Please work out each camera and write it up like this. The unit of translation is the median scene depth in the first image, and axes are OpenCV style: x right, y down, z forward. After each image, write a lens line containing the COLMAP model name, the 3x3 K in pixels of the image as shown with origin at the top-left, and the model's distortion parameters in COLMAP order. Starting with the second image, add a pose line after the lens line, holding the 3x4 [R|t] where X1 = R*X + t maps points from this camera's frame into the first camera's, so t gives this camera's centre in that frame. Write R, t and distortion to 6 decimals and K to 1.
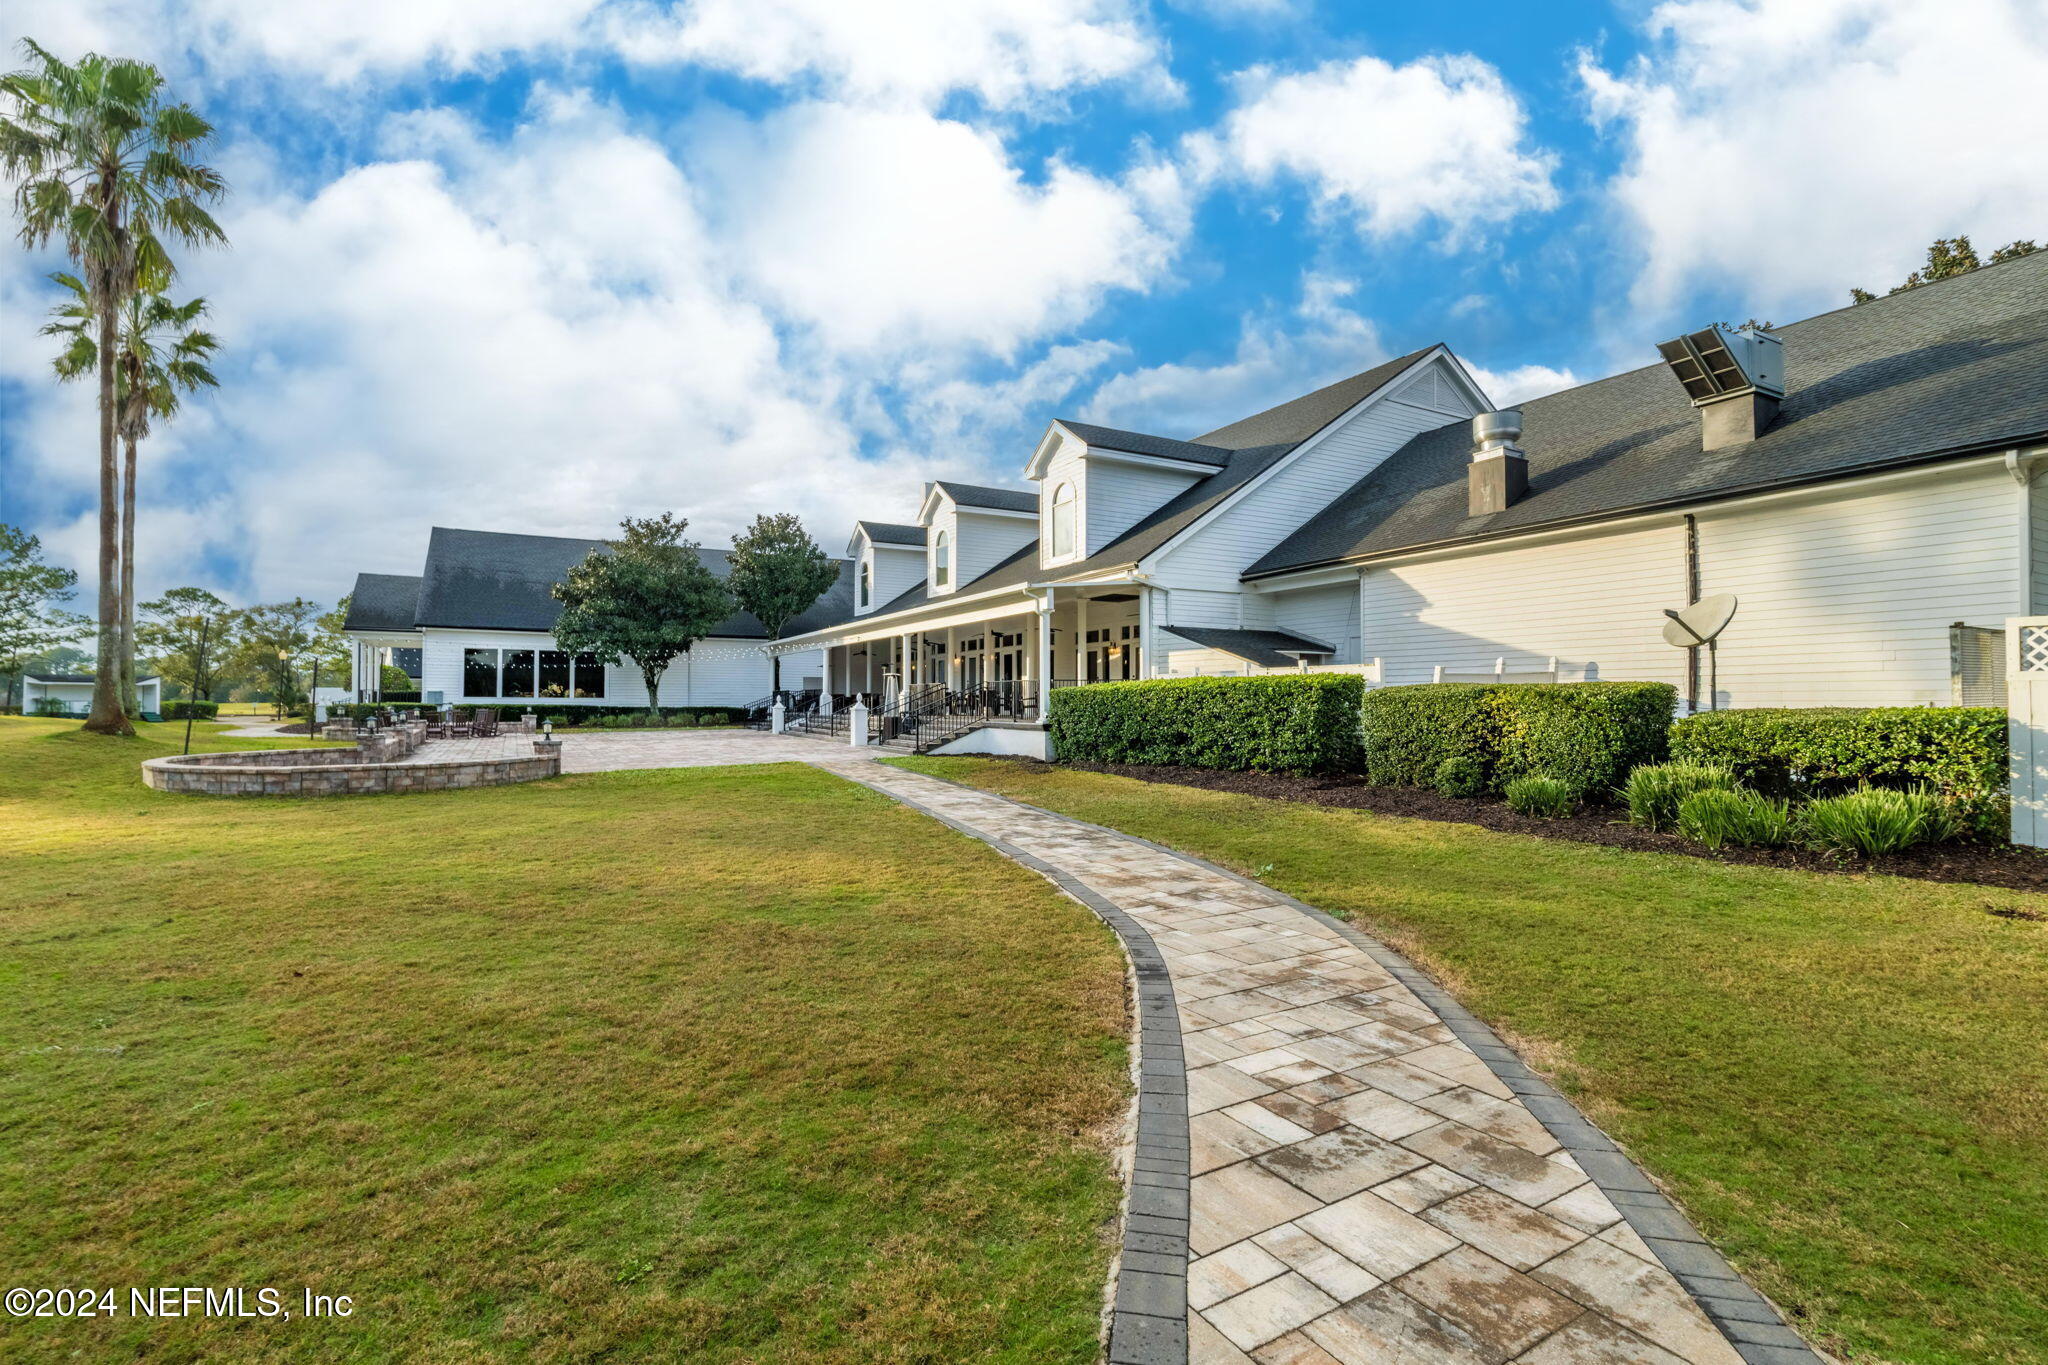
lens RADIAL K [[889.1, 0, 1033.5], [0, 889.1, 683.7], [0, 0, 1]] dist [-0.002325, -0.001102]
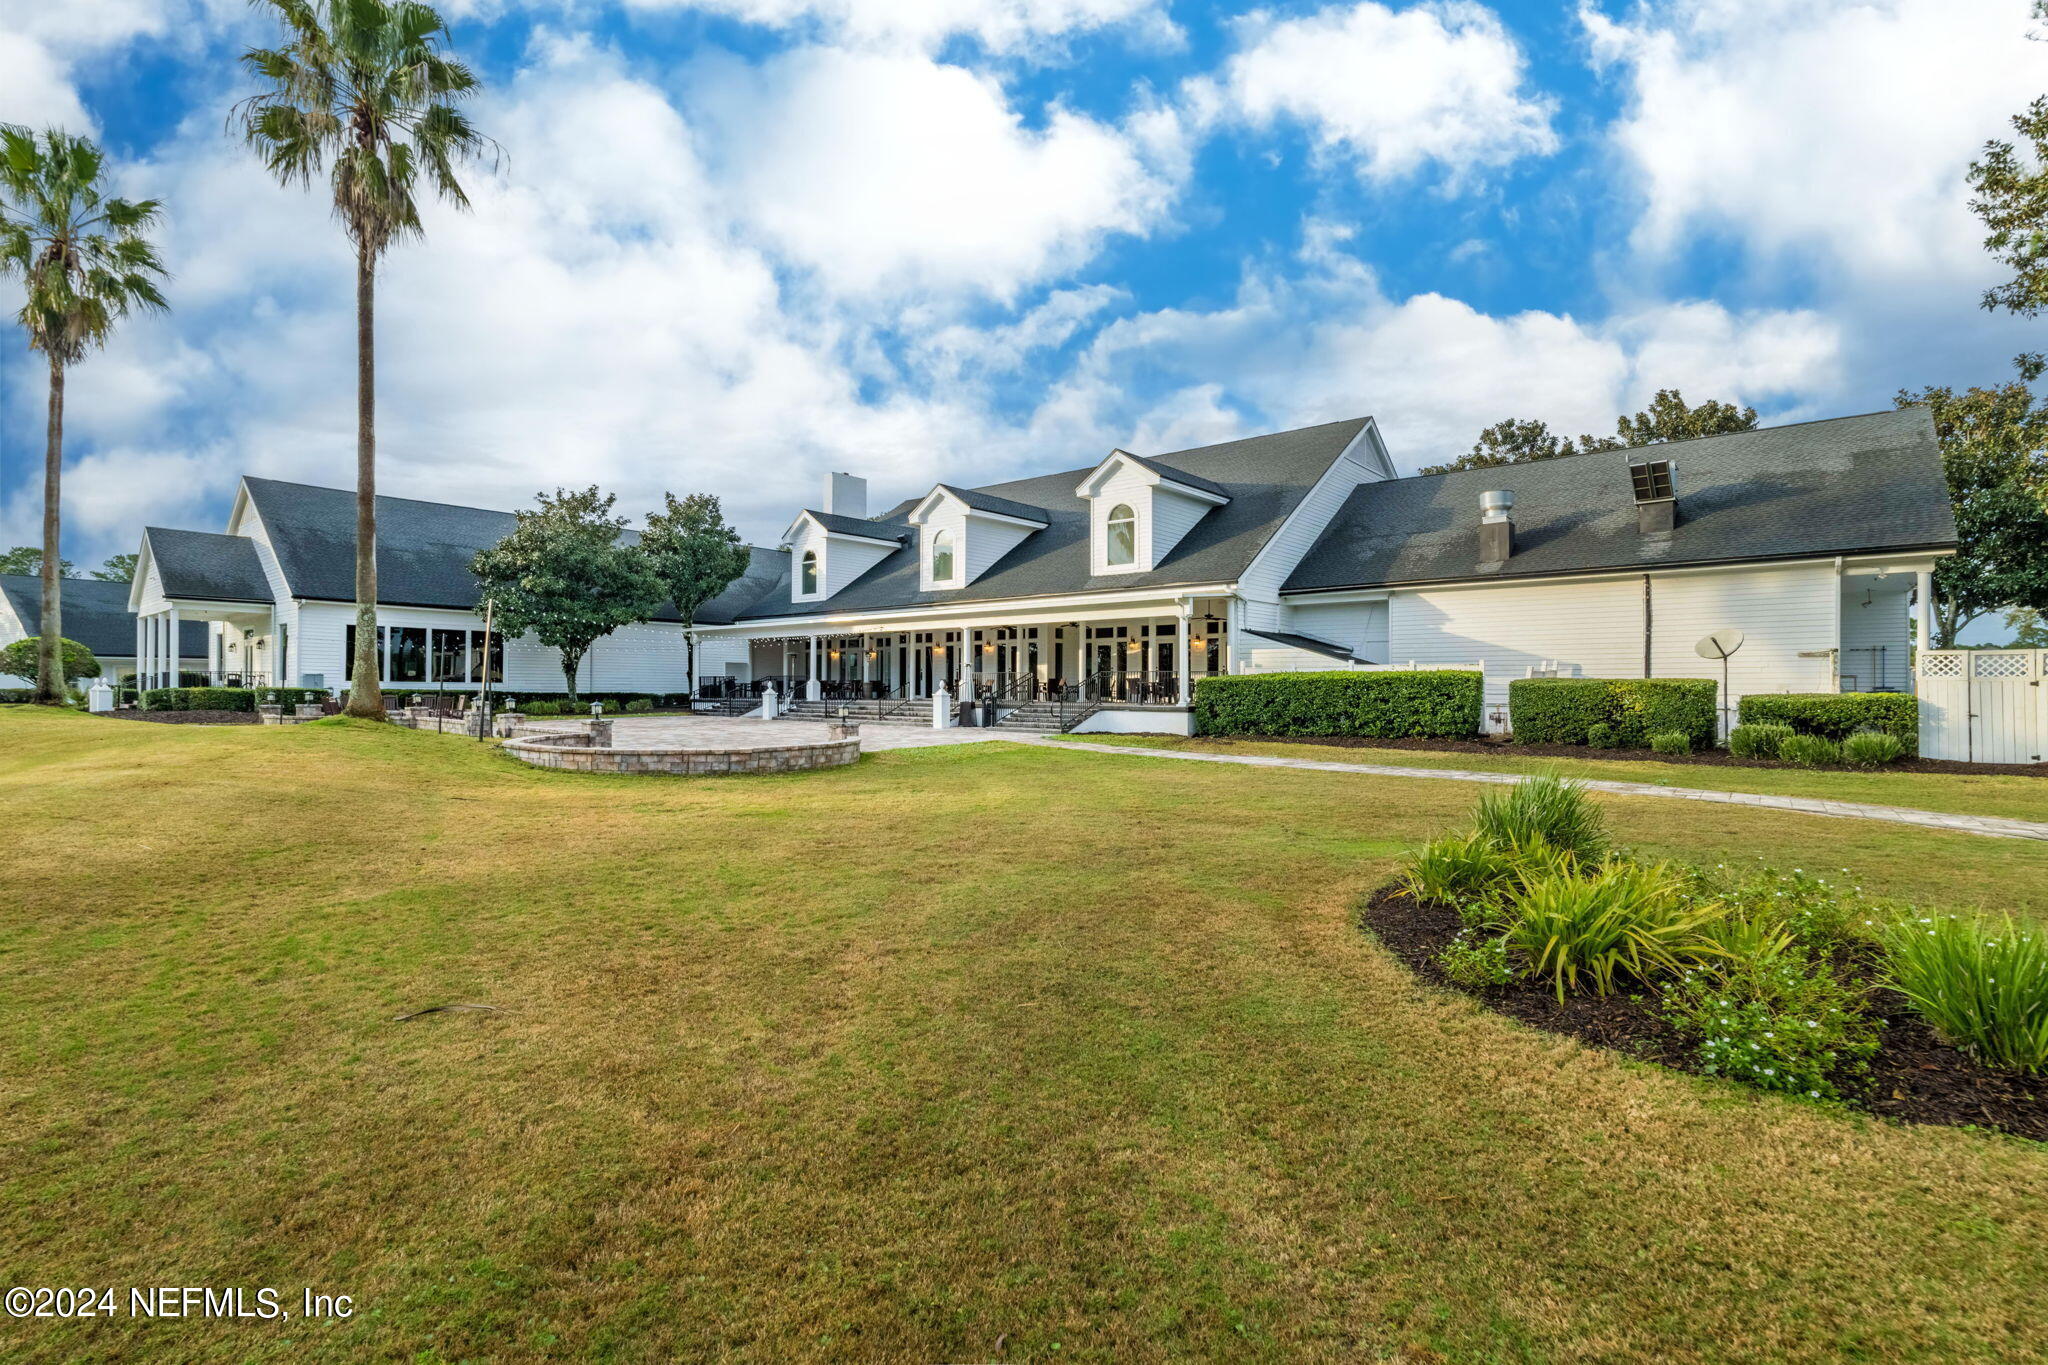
lens RADIAL K [[889.1, 0, 1043.8], [0, 889.1, 681.8], [0, 0, 1]] dist [-0.002325, -0.001102]
pose [[0.939751, 0.005047, 0.341822, -0.597496], [-0.009550, 0.999888, 0.011493, -0.001847], [-0.341726, -0.014065, 0.939694, -0.103464]]
